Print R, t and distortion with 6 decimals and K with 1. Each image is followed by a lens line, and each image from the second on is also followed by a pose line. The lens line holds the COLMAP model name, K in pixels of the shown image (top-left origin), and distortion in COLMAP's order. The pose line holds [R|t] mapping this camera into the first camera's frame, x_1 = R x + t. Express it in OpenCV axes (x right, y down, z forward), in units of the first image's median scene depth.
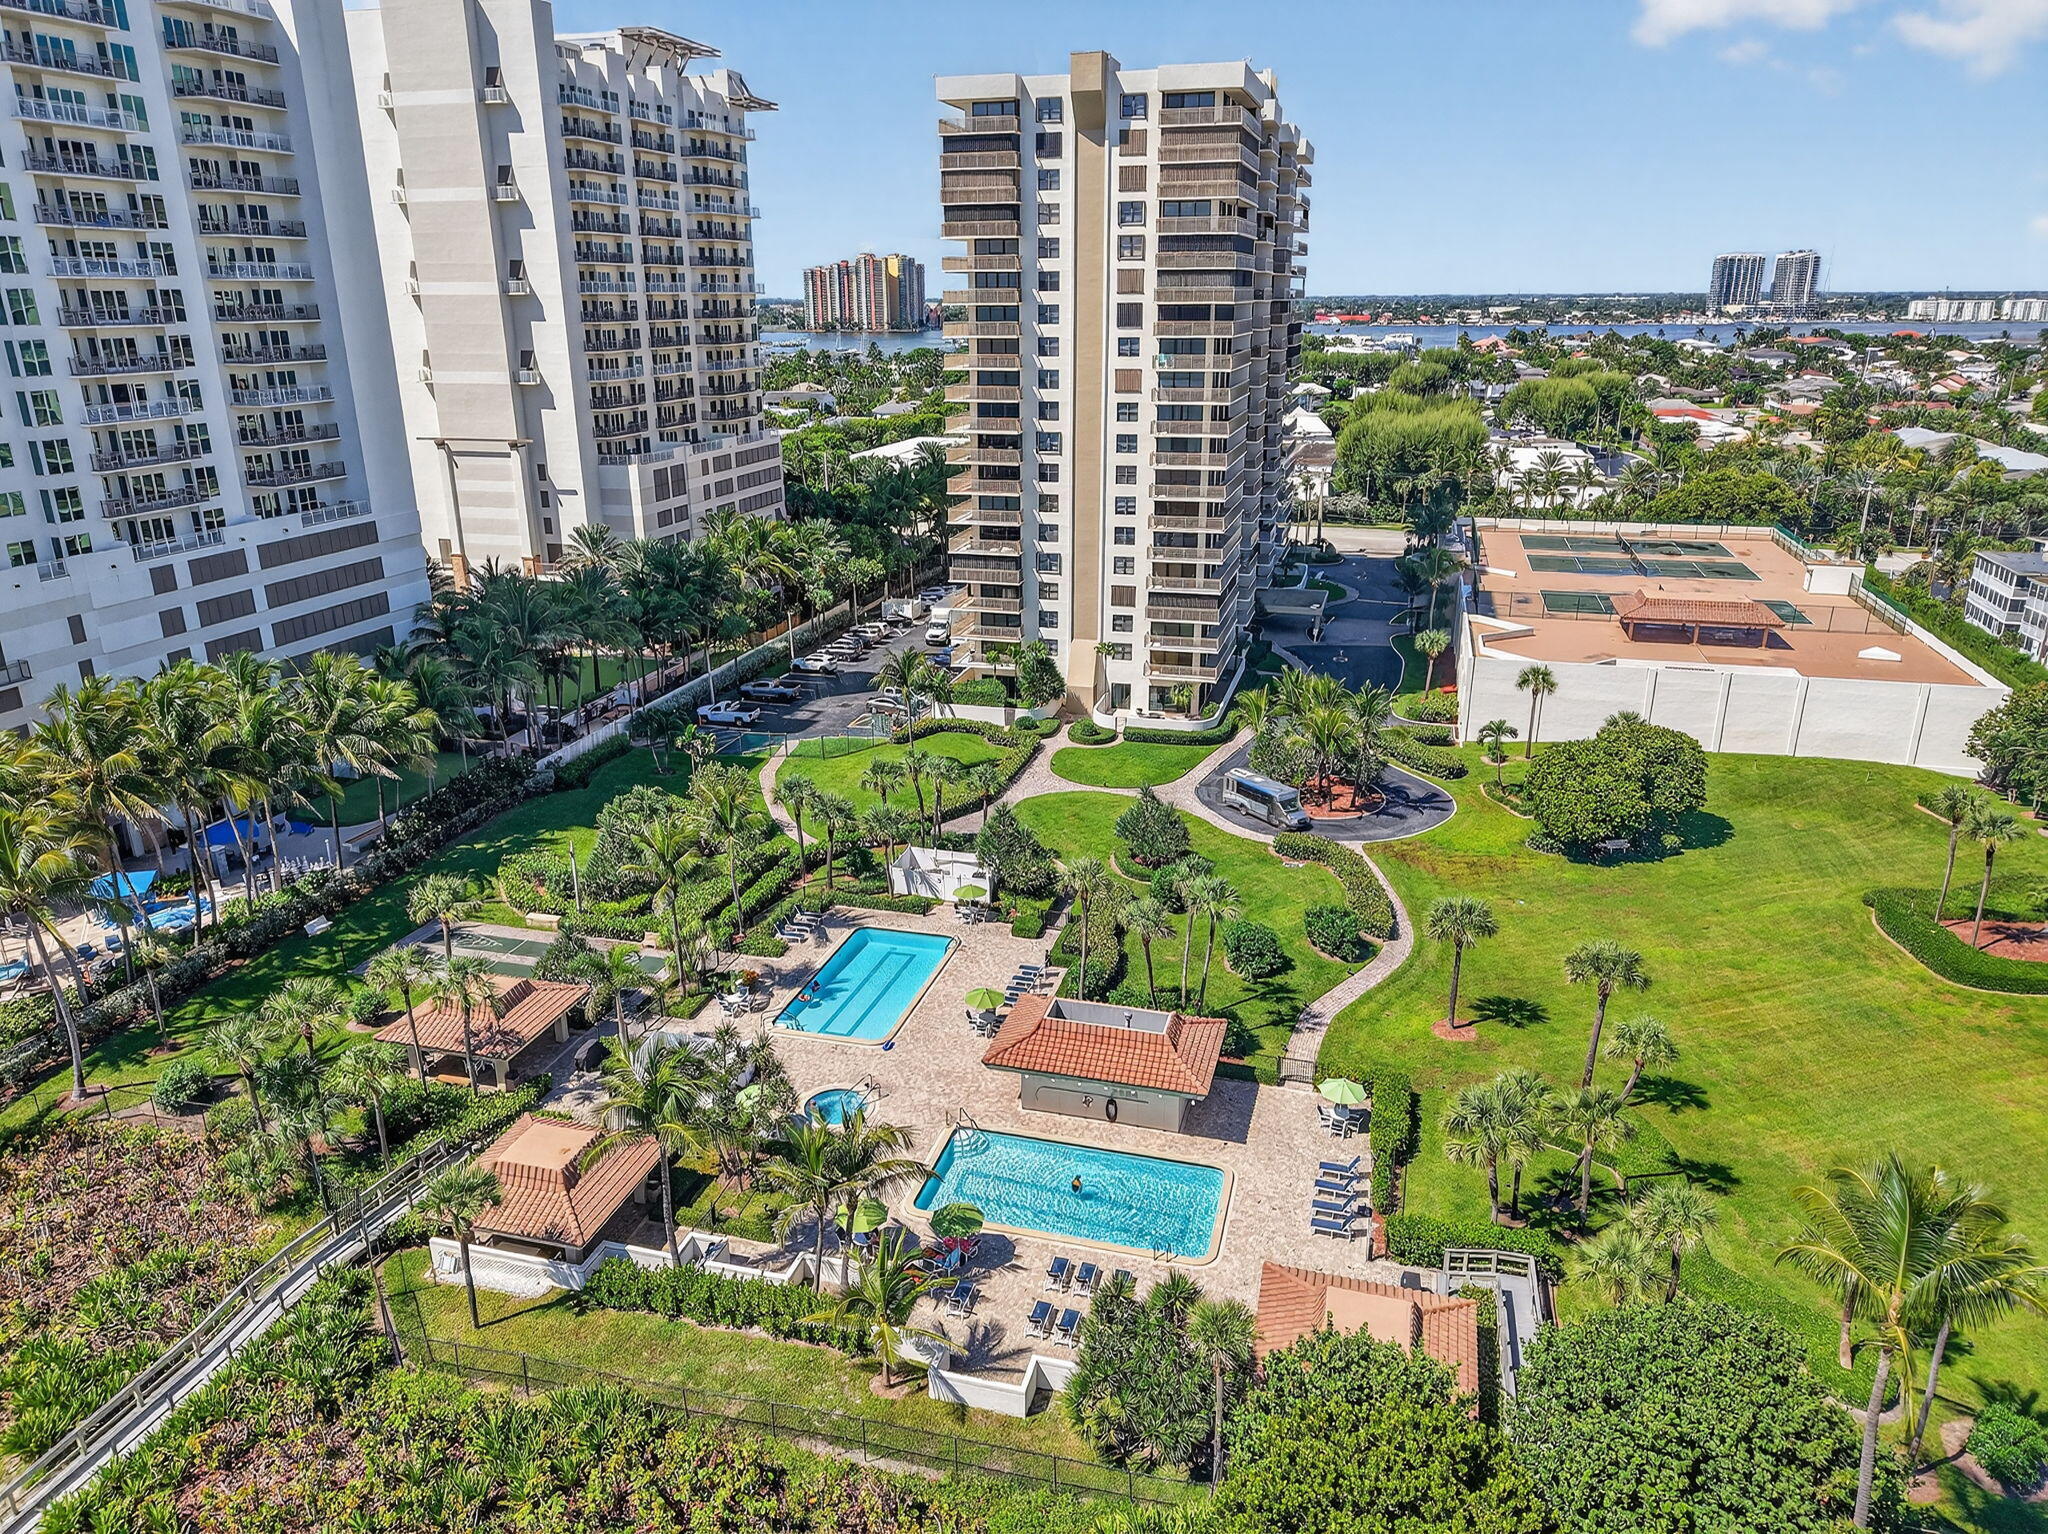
lens RADIAL K [[1374.1, 0, 1025.2], [0, 1374.1, 769.4], [0, 0, 1]] dist [-0.000794, -0.000406]
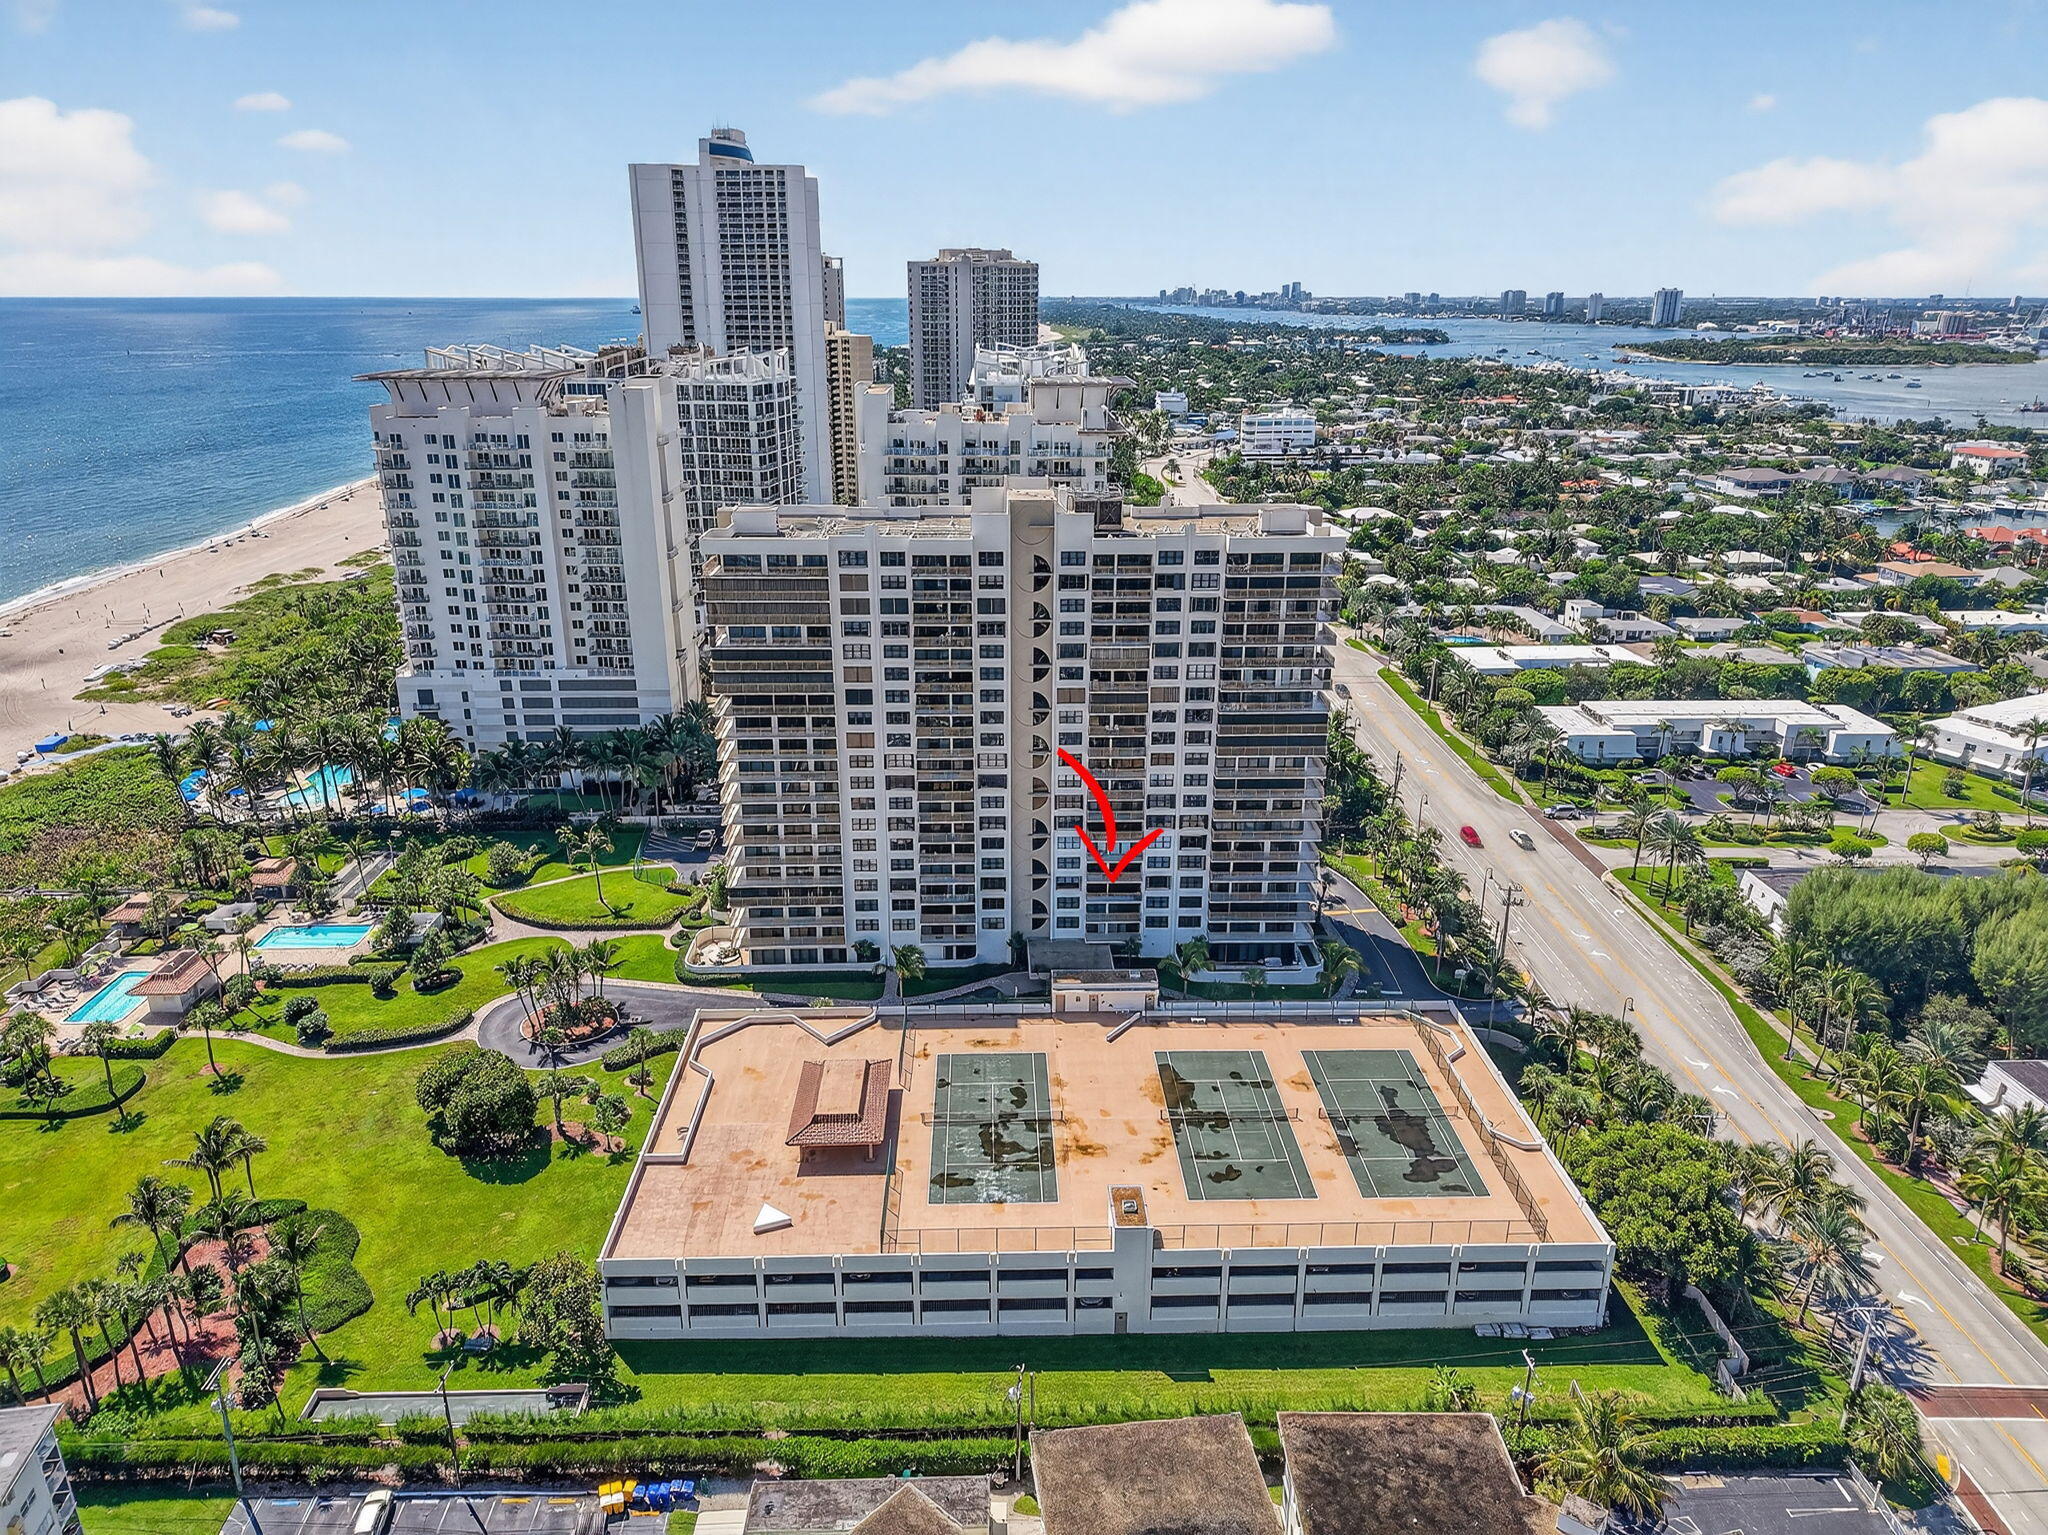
lens RADIAL K [[1374.1, 0, 1023.5], [0, 1374.1, 769.1], [0, 0, 1]] dist [-0.000794, -0.000406]
pose [[0.298531, 0.317524, -0.900032, 1.765866], [-0.315847, 0.922766, 0.220781, -0.784663], [0.900622, 0.218362, 0.375763, 0.908675]]
